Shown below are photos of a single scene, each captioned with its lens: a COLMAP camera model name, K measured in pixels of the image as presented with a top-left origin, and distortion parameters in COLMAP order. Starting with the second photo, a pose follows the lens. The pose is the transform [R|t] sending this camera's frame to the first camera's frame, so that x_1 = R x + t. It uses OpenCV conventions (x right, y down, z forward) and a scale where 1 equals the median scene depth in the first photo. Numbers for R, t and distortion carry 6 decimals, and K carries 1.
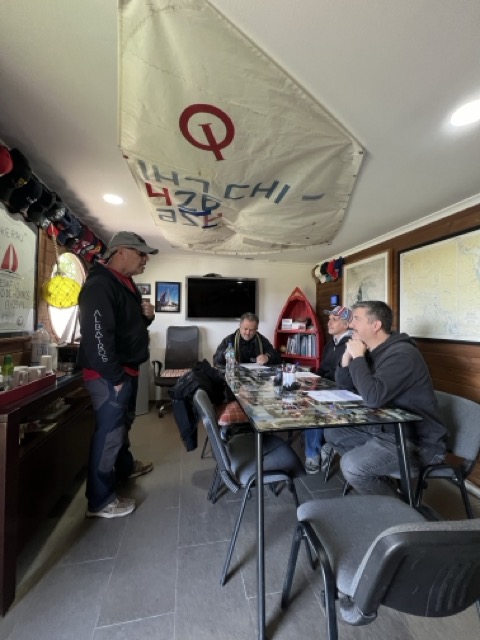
lens RADIAL K [[254.5, 0, 240.0], [0, 254.5, 320.0], [0, 0, 1]] dist [-0.000997, -0.000112]
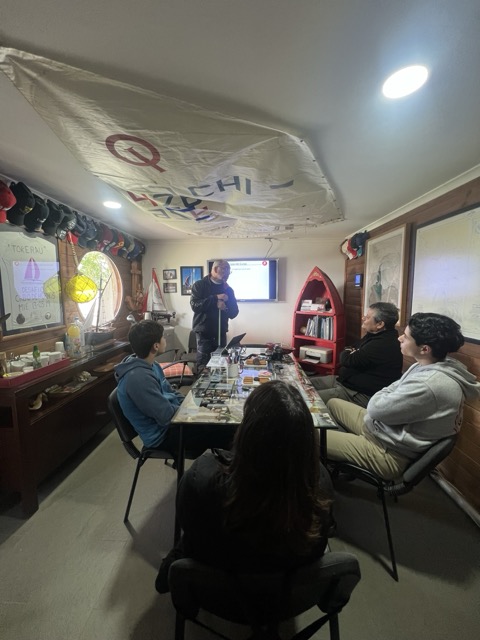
lens RADIAL K [[256.4, 0, 240.0], [0, 256.4, 320.0], [0, 0, 1]] dist [-0.001407, -0.000112]
pose [[0.966939, 0.010899, -0.254773, 0.357447], [0.020252, 0.992649, 0.119324, -0.094736], [0.254201, -0.120539, 0.959610, -0.011008]]
